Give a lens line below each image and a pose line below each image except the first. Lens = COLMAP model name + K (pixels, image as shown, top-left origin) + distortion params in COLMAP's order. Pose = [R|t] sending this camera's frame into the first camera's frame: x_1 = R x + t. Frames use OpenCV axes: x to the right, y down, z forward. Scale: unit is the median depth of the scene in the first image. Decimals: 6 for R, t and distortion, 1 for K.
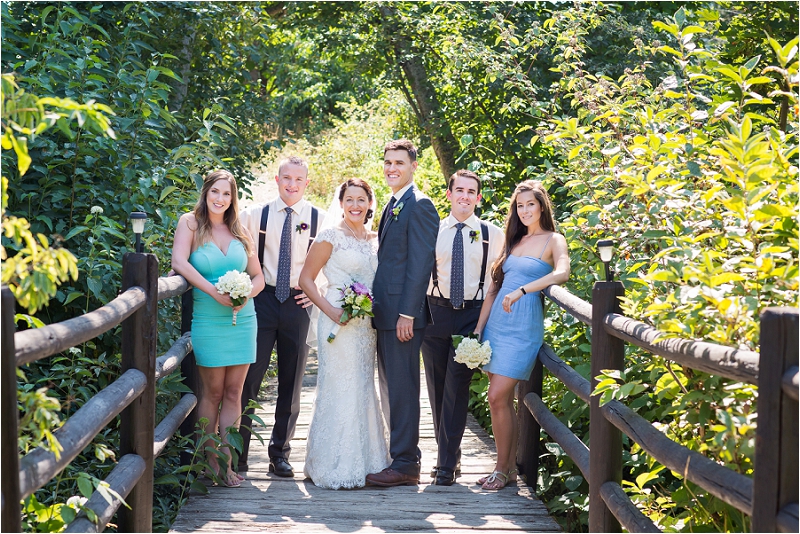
lens RADIAL K [[1965.5, 0, 402.4], [0, 1965.5, 268.5], [0, 0, 1]] dist [-1.009930, 0.000000]
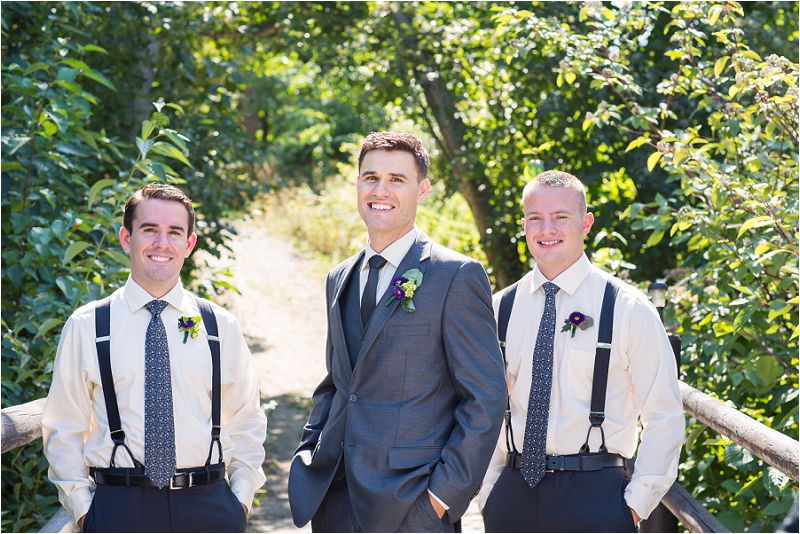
lens RADIAL K [[1965.5, 0, 398.4], [0, 1965.5, 265.2], [0, 0, 1]] dist [-1.009930, 0.000000]
pose [[0.999905, -0.011956, -0.006892, -0.006150], [0.011736, 0.999447, -0.031121, -0.008058], [0.007260, 0.031037, 0.999492, 0.220468]]
